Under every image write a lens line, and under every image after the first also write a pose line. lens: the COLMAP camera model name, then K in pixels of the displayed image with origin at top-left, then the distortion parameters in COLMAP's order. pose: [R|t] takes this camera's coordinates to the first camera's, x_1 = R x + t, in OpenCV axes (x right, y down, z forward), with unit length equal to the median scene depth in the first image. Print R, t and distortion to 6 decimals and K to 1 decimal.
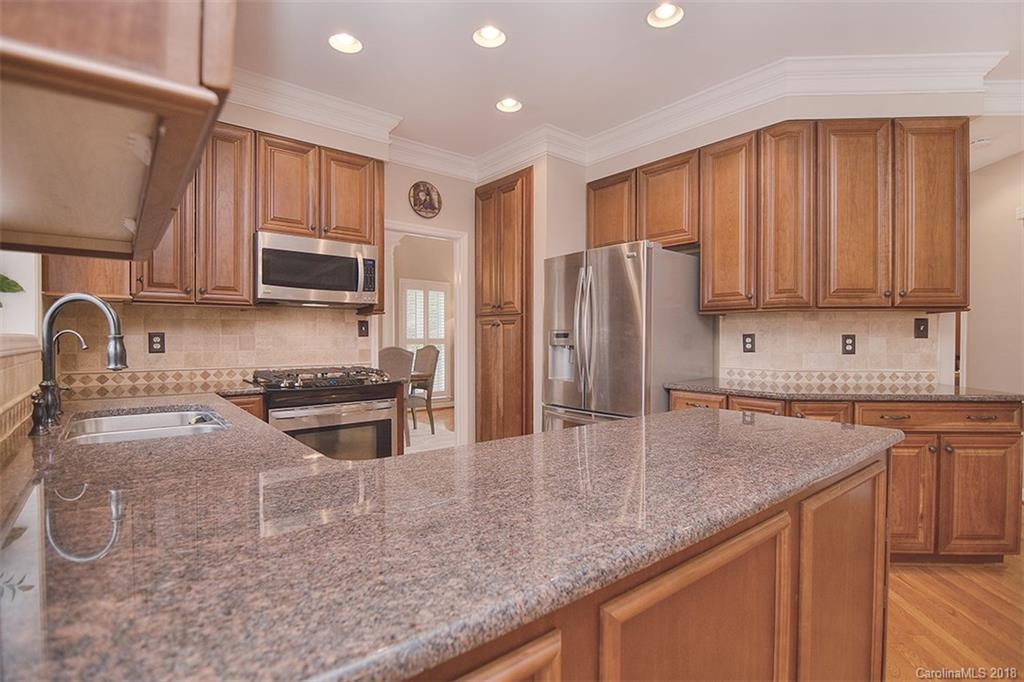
lens RADIAL K [[497.7, 0, 516.9], [0, 497.7, 349.2], [0, 0, 1]] dist [0.001242, -0.014859]
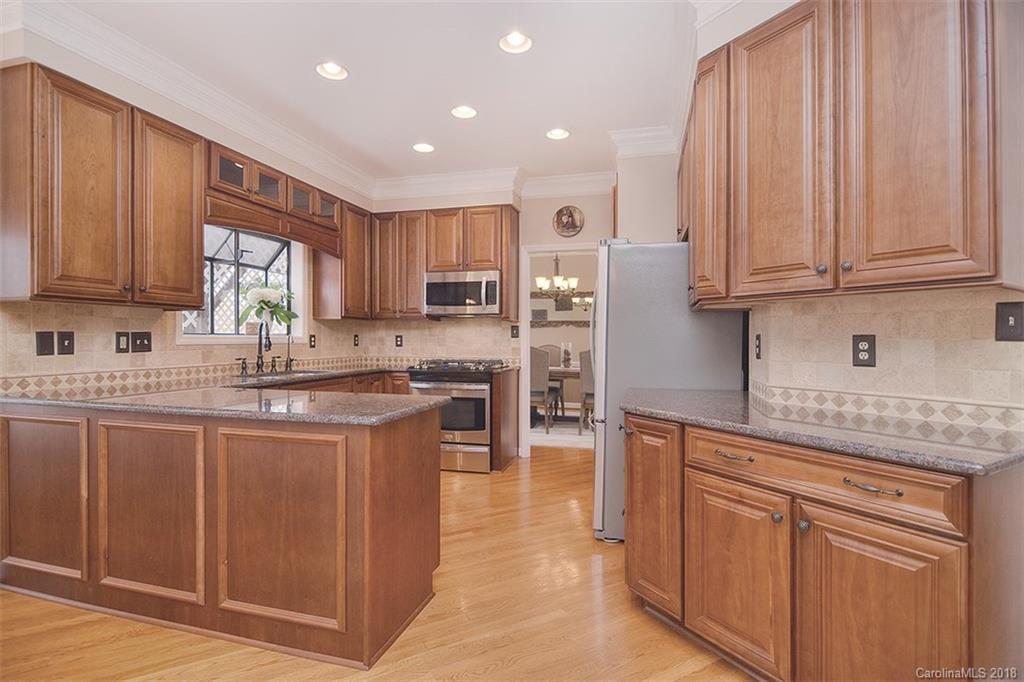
lens RADIAL K [[497.7, 0, 516.9], [0, 497.7, 349.2], [0, 0, 1]] dist [0.001242, -0.014859]
pose [[0.580446, 0.019155, -0.814074, 0.909410], [-0.021830, 0.999730, 0.007958, -0.006758], [0.814006, 0.013152, 0.580707, 0.285033]]
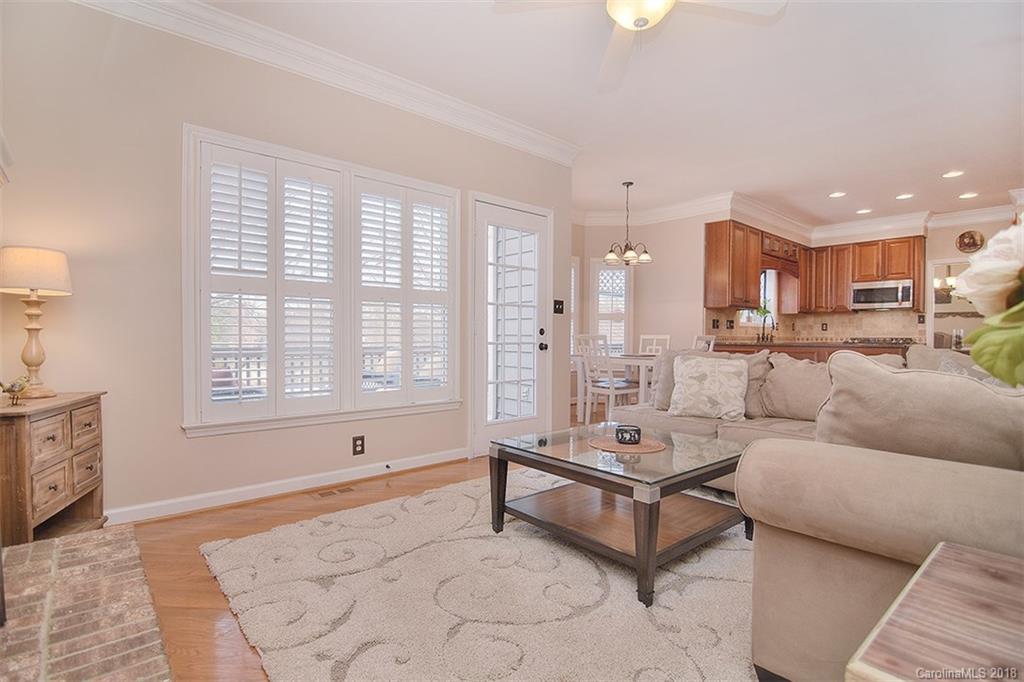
lens RADIAL K [[497.7, 0, 516.9], [0, 497.7, 349.2], [0, 0, 1]] dist [0.001242, -0.014859]
pose [[0.037683, 0.023303, -0.999018, 1.850537], [-0.025879, 0.999416, 0.022336, 0.086442], [0.998955, 0.025012, 0.038264, -0.765482]]
